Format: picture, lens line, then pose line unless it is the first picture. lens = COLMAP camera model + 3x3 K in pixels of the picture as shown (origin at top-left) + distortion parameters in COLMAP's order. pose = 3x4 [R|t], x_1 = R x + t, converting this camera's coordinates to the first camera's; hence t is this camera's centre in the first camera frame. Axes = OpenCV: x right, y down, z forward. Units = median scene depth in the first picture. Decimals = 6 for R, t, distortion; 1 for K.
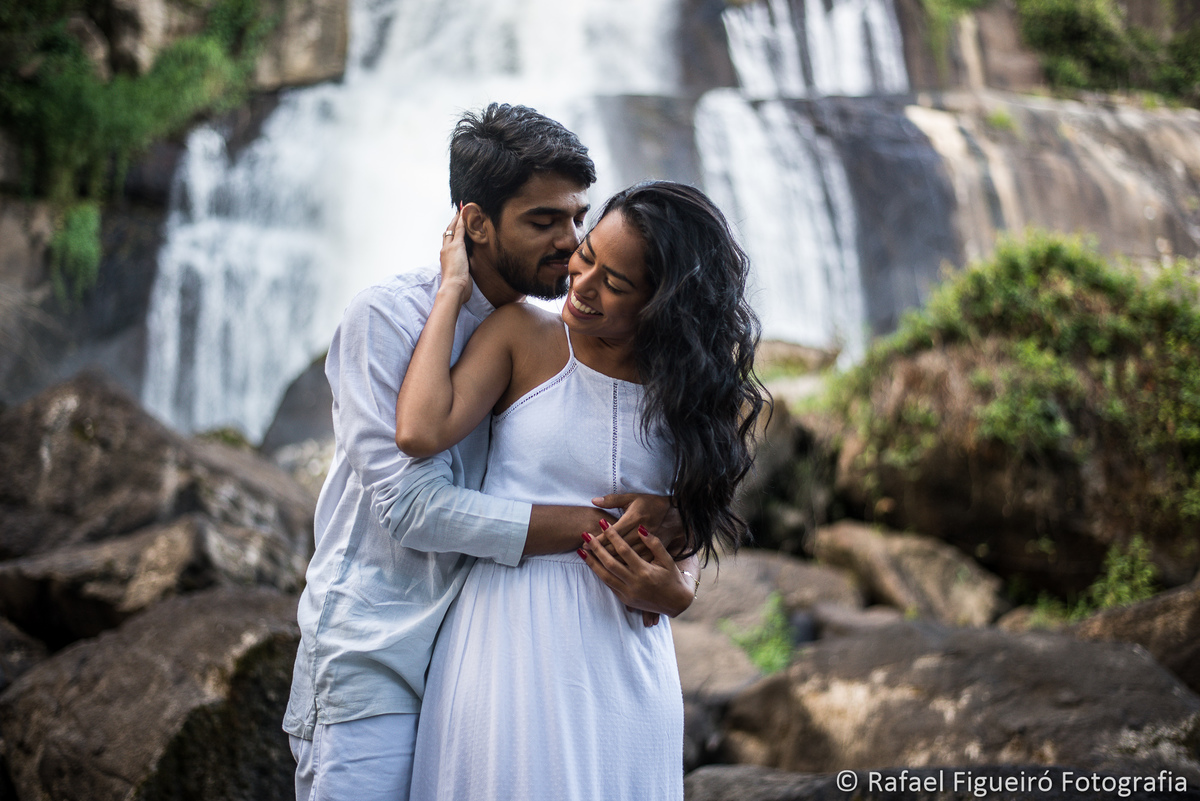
lens RADIAL K [[1755.4, 0, 600.0], [0, 1755.4, 400.5], [0, 0, 1]] dist [-0.112380, 0.004709]
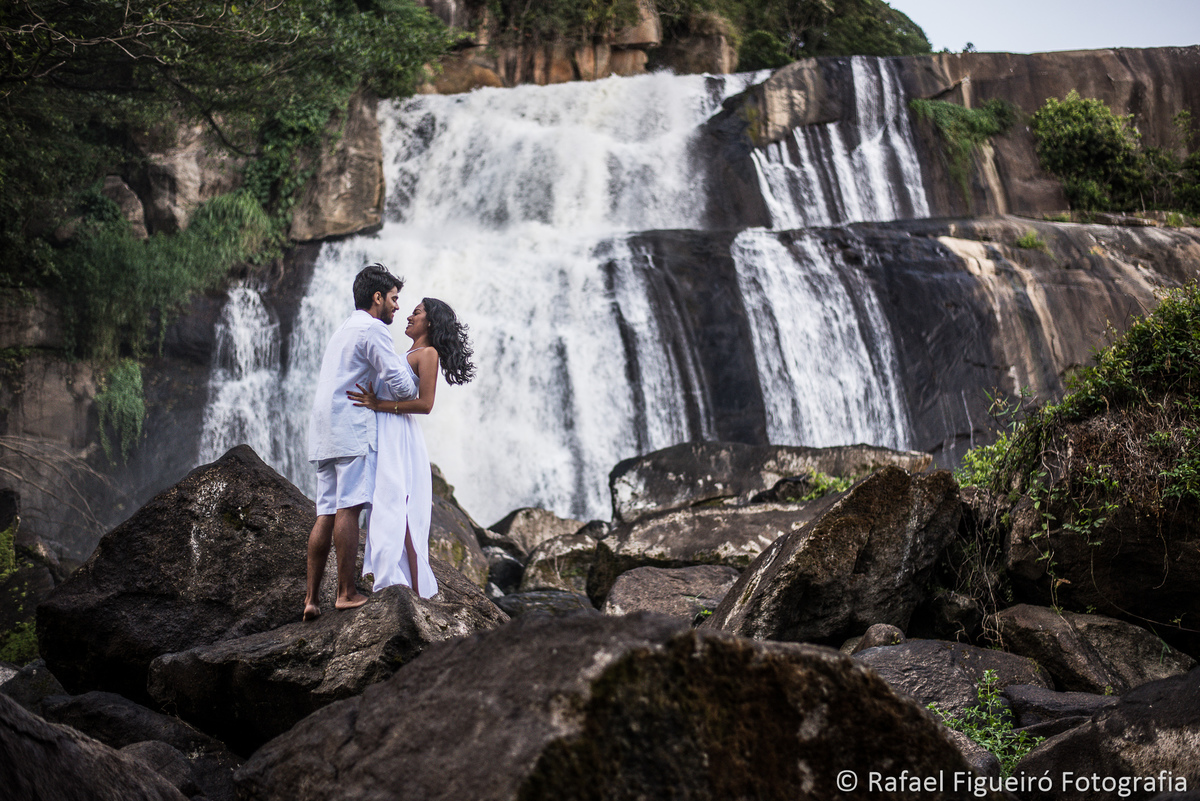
lens RADIAL K [[1739.5, 0, 583.7], [0, 1739.5, 394.5], [0, 0, 1]] dist [-0.120077, 0.115672]
pose [[0.998769, -0.046723, -0.016683, -0.070595], [0.044988, 0.994696, -0.092498, 0.033192], [0.020916, 0.091633, 0.995573, 0.071453]]
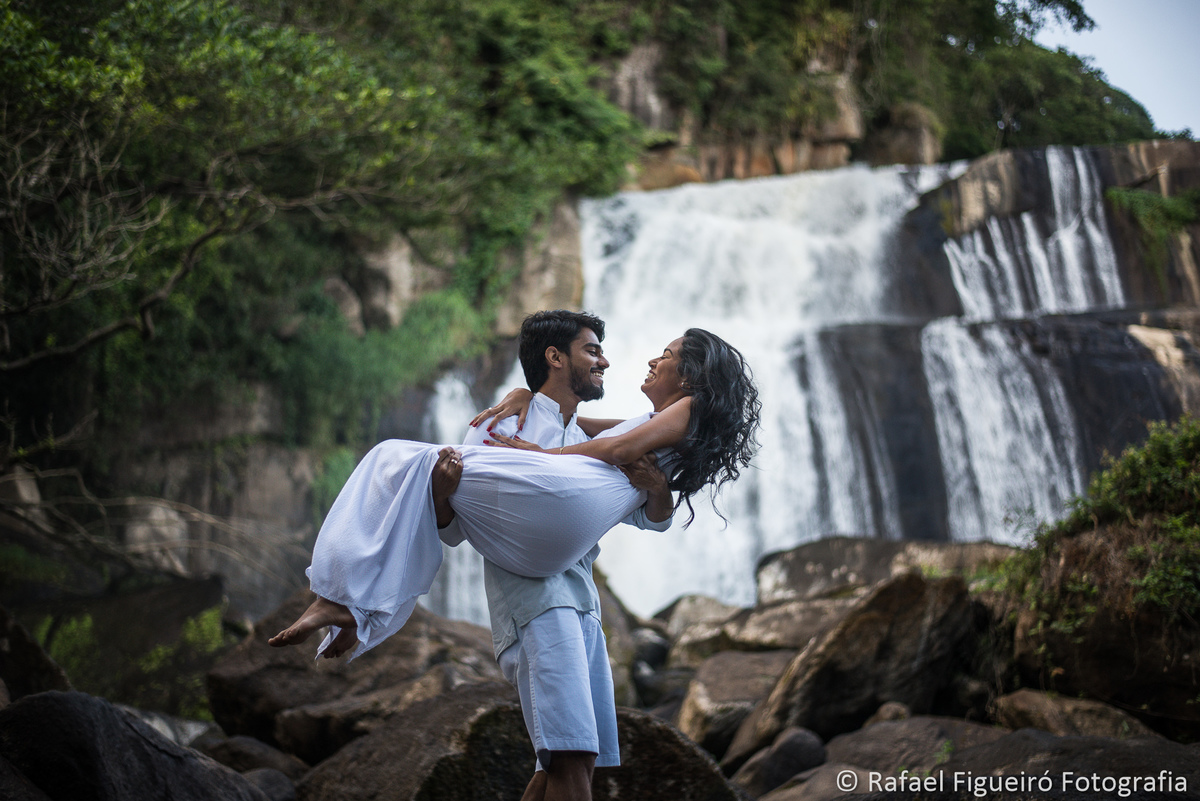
lens RADIAL K [[1739.5, 0, 583.7], [0, 1739.5, 394.5], [0, 0, 1]] dist [-0.120077, 0.115672]
pose [[0.988280, -0.047032, -0.145226, 0.032389], [0.026358, 0.989641, -0.141126, 0.031503], [0.150359, 0.135644, 0.979282, -0.130432]]
